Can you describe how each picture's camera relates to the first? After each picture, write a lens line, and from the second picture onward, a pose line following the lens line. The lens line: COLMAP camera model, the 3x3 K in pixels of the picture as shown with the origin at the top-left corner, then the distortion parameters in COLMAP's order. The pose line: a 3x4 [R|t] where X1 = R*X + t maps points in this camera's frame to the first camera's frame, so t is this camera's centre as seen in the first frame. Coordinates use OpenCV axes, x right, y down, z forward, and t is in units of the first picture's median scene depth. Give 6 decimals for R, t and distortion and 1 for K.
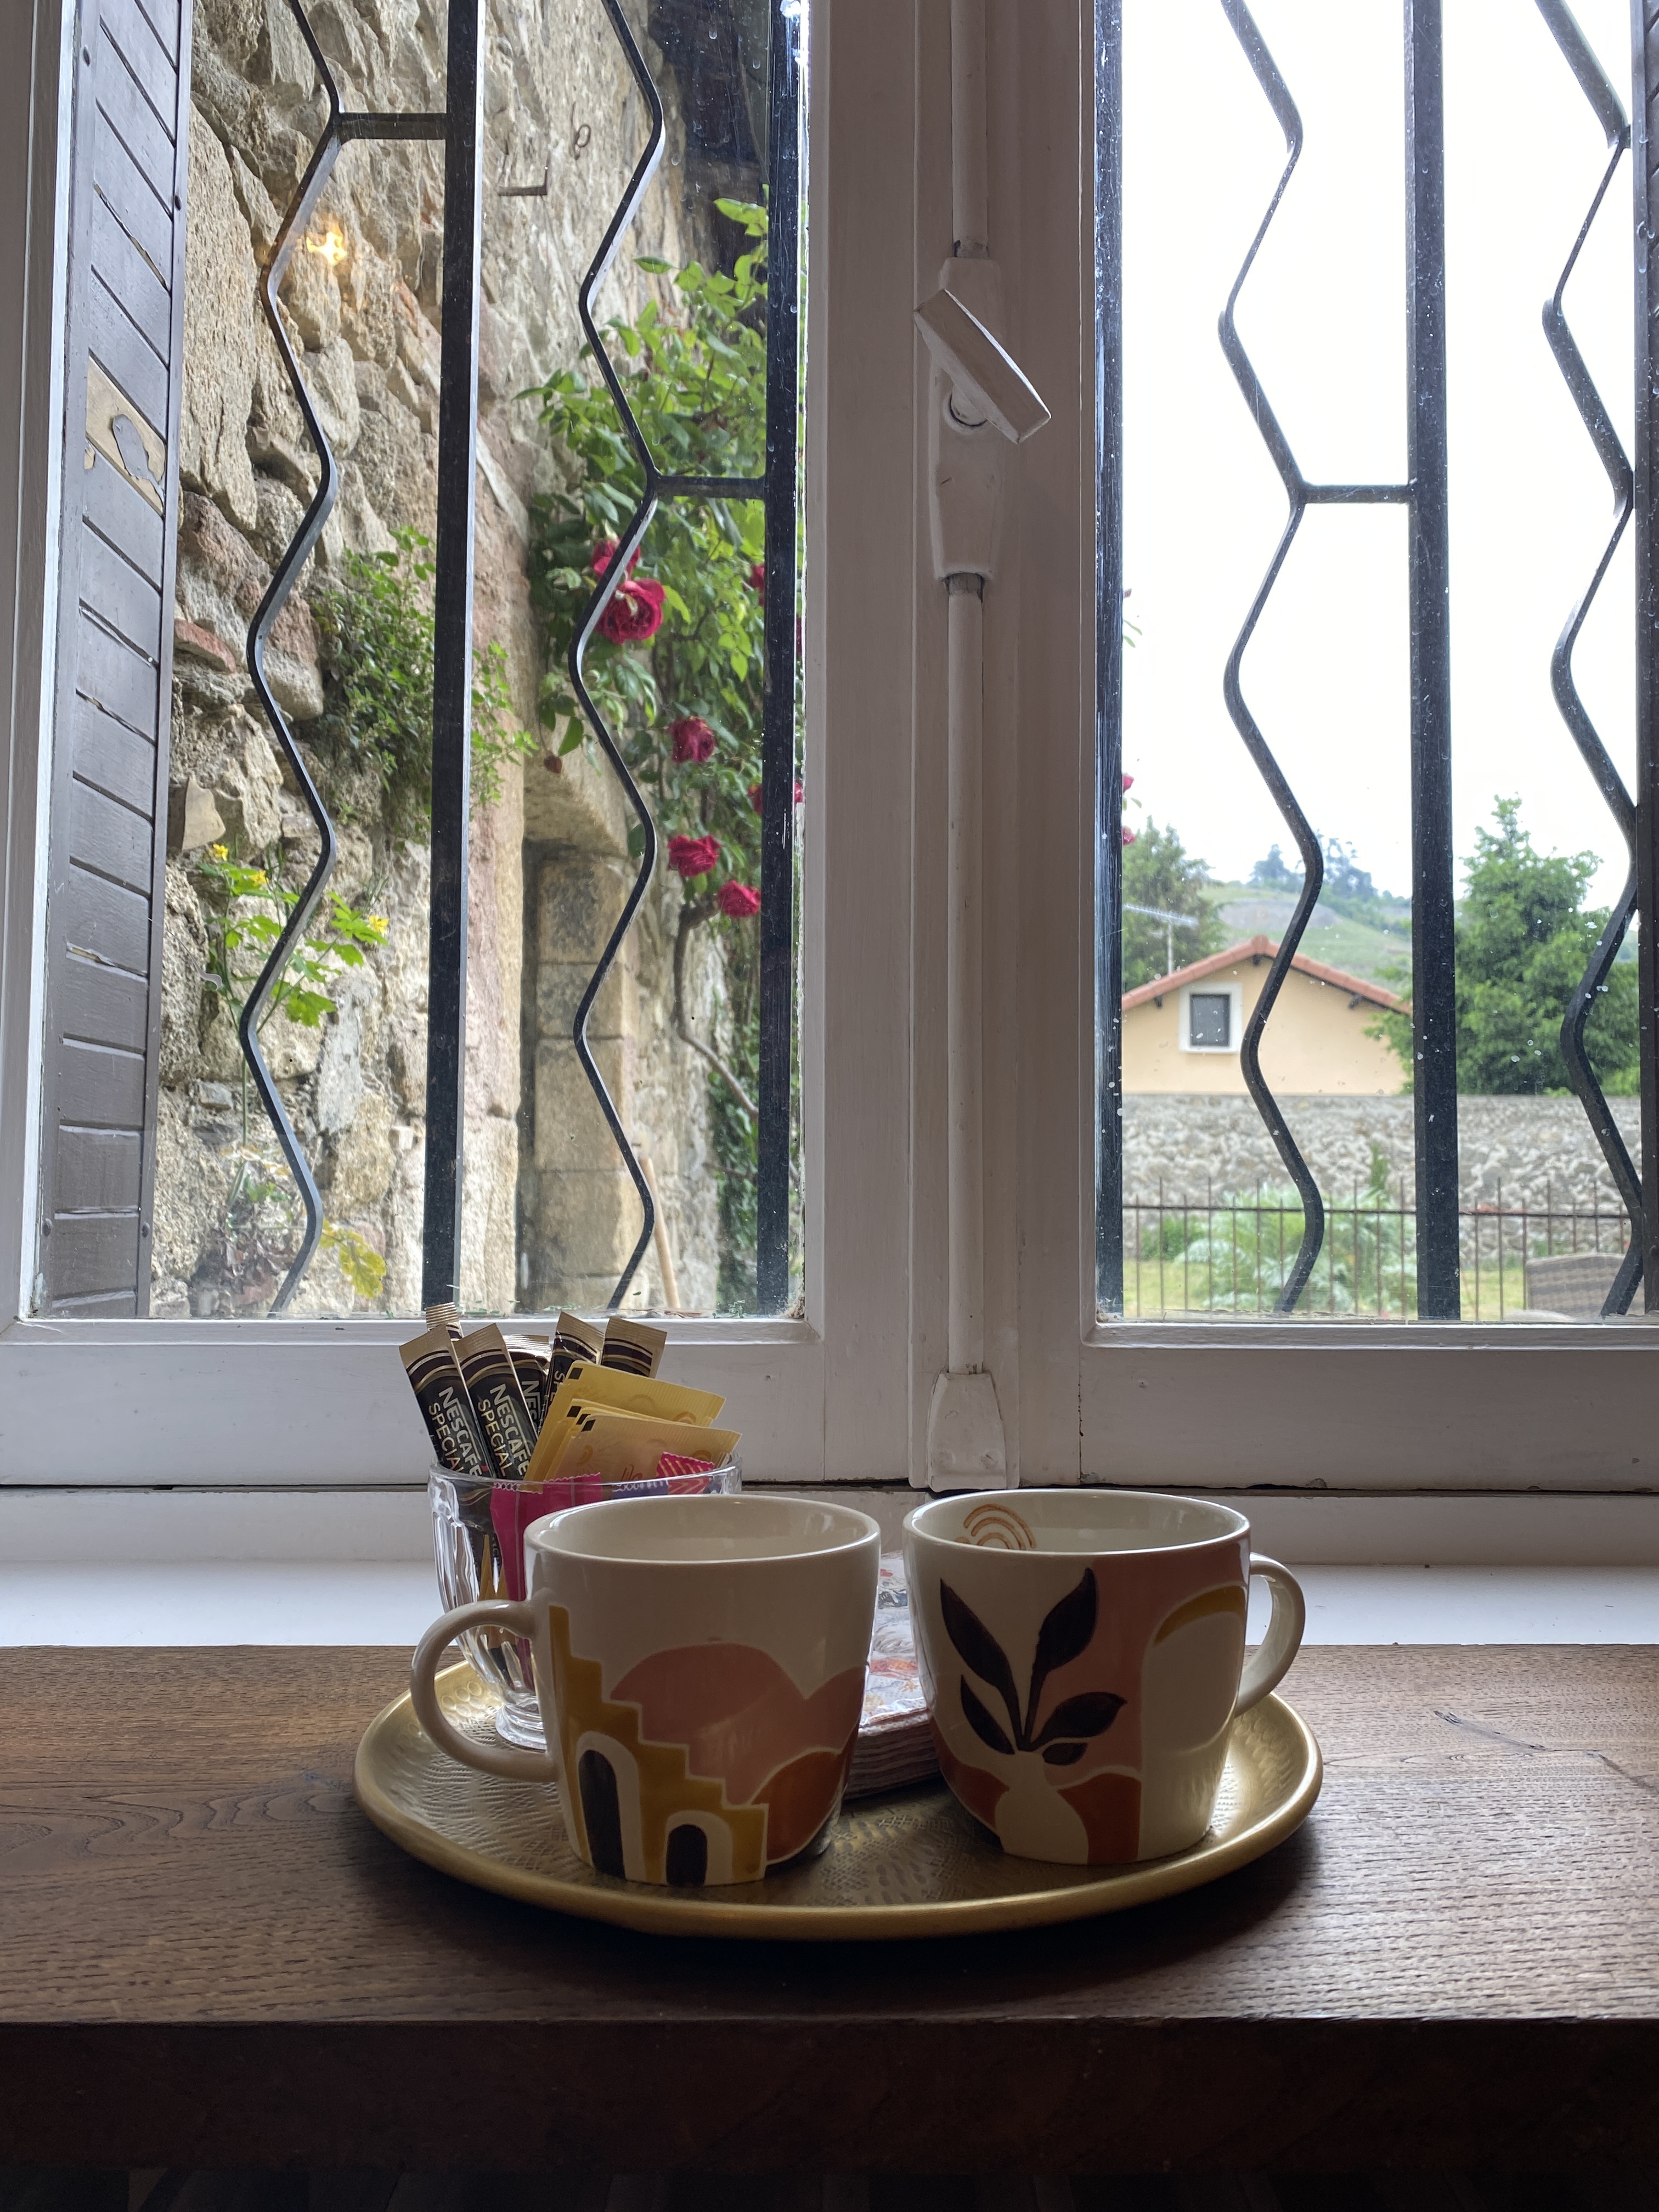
lens RADIAL K [[1674.1, 0, 823.7], [0, 1674.1, 1063.3], [0, 0, 1]] dist [0.016089, -0.021560]
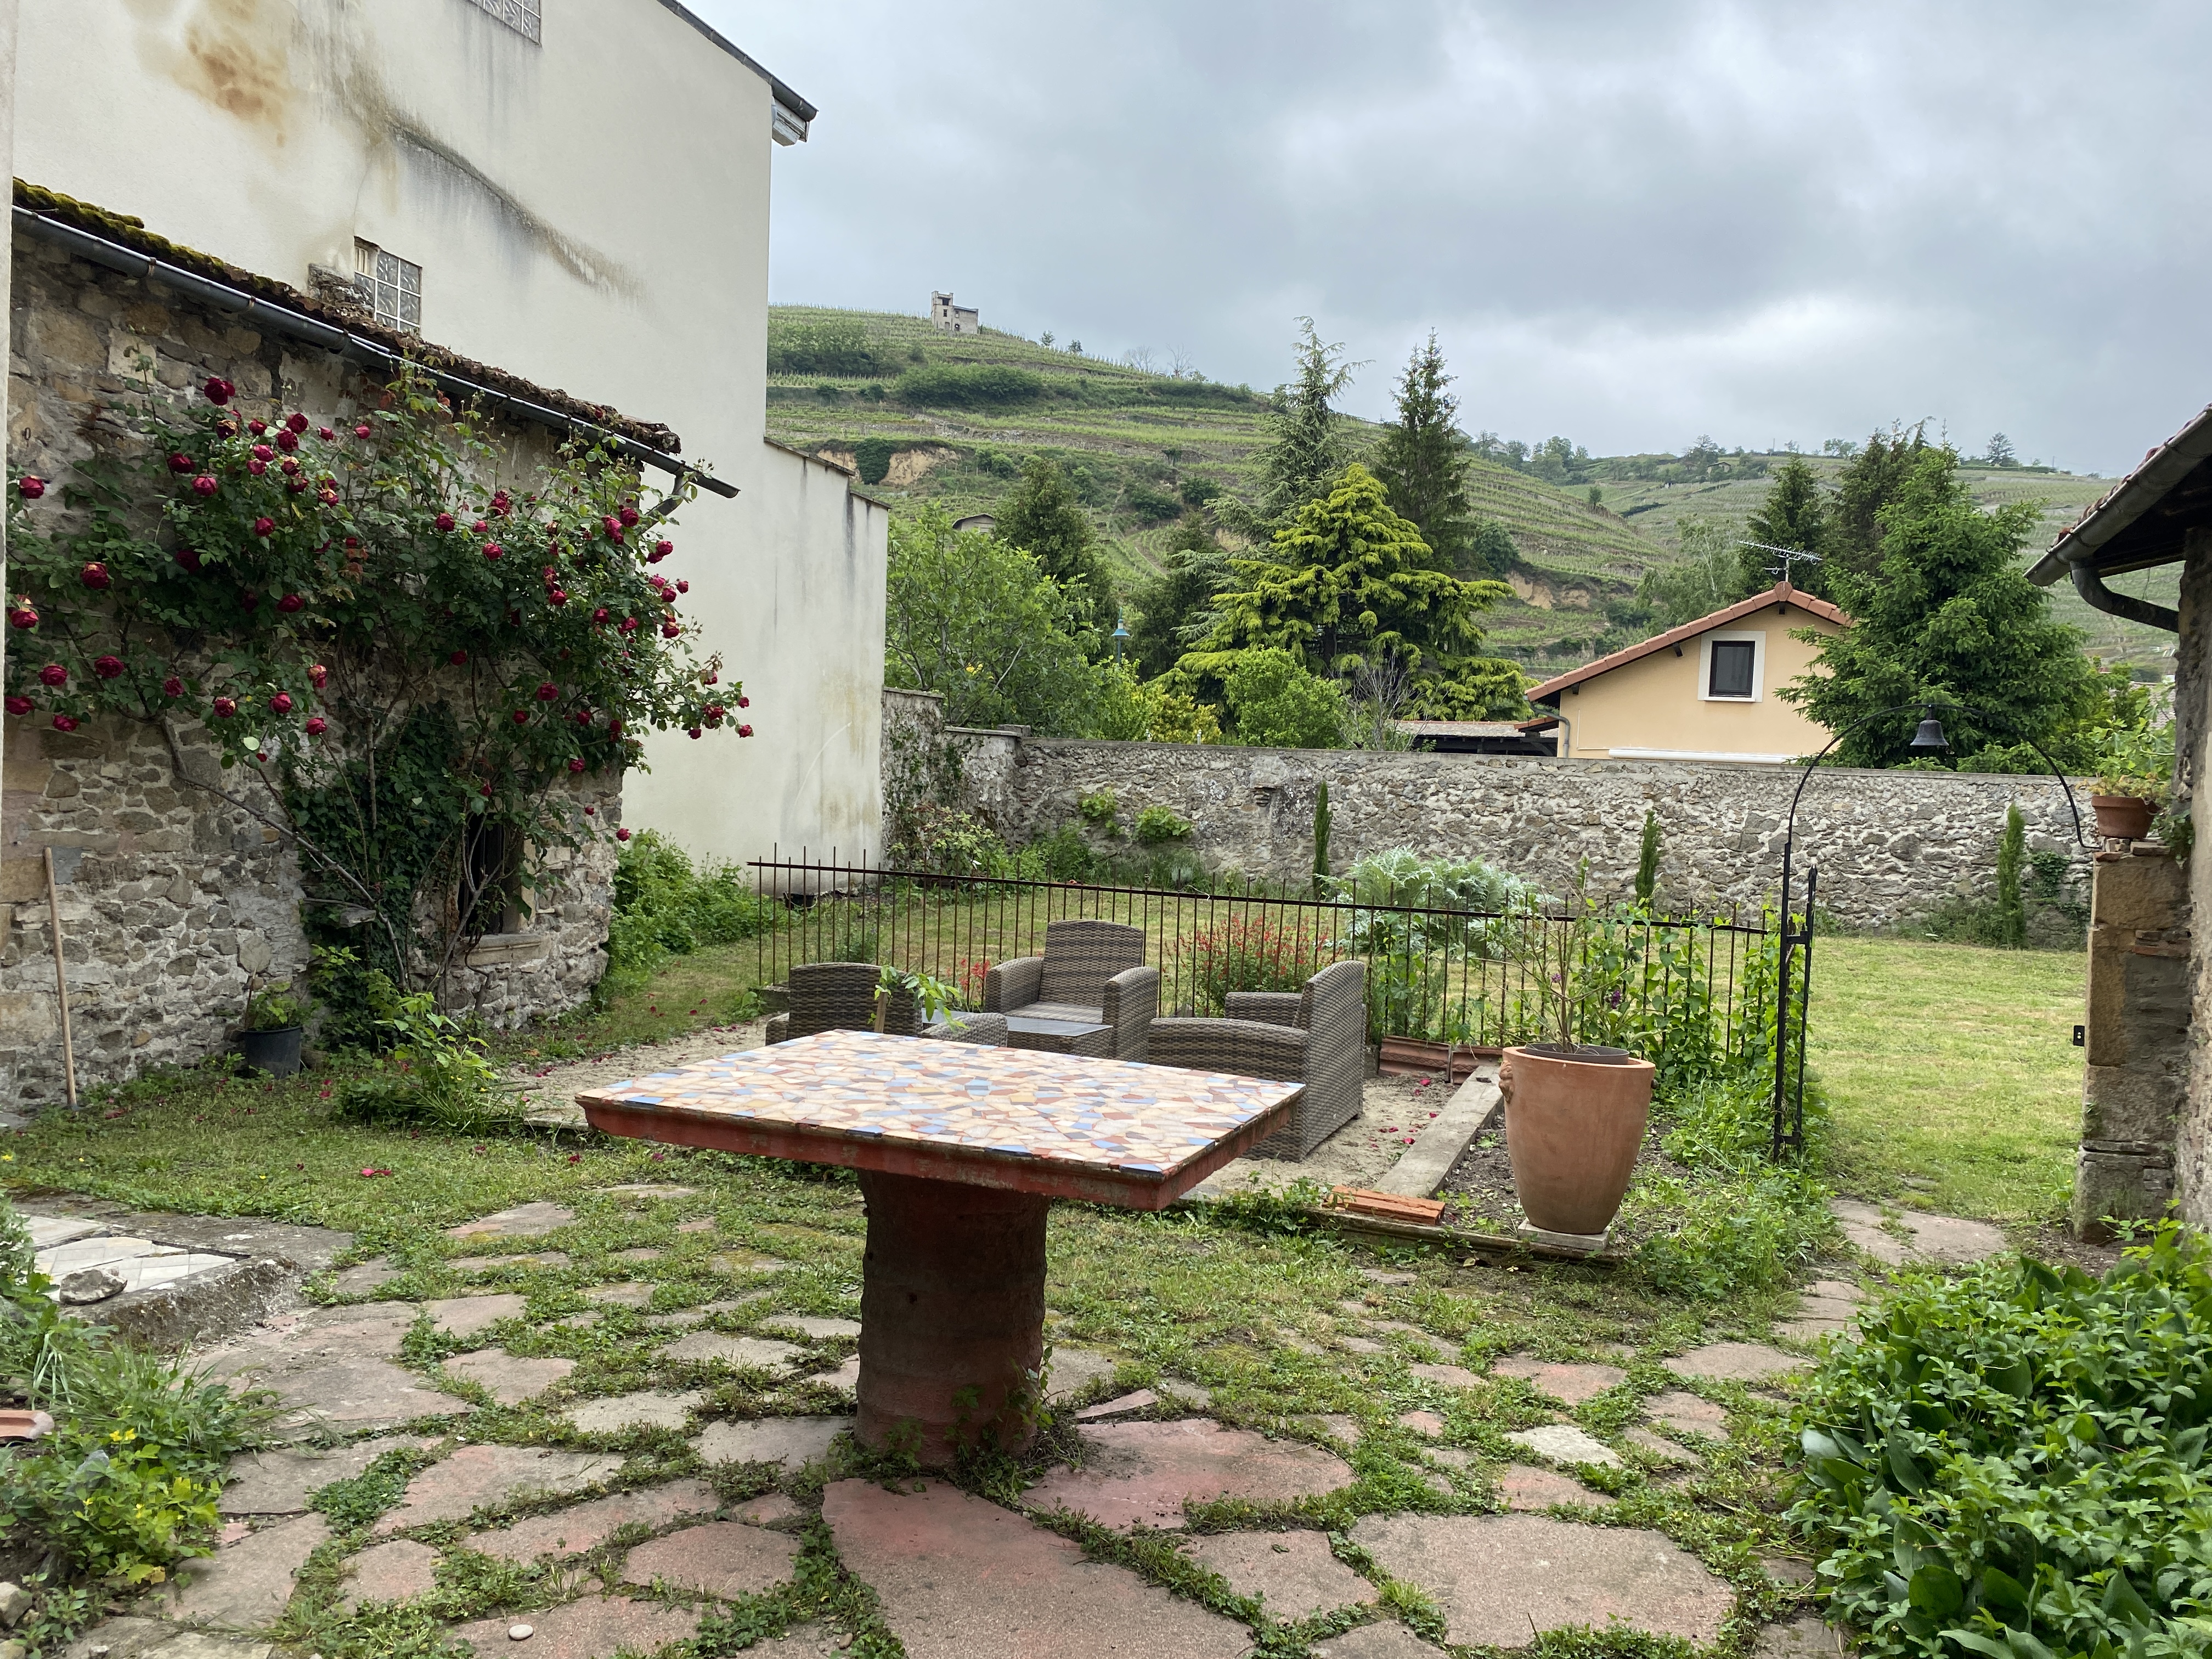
lens RADIAL K [[1674.1, 0, 1108.4], [0, 1674.1, 833.6], [0, 0, 1]] dist [0.016089, -0.021560]
pose [[0.956024, 0.040198, -0.290521, 0.302637], [-0.013360, 0.995503, 0.093779, -0.030039], [0.292984, -0.085774, 0.952262, -0.106205]]
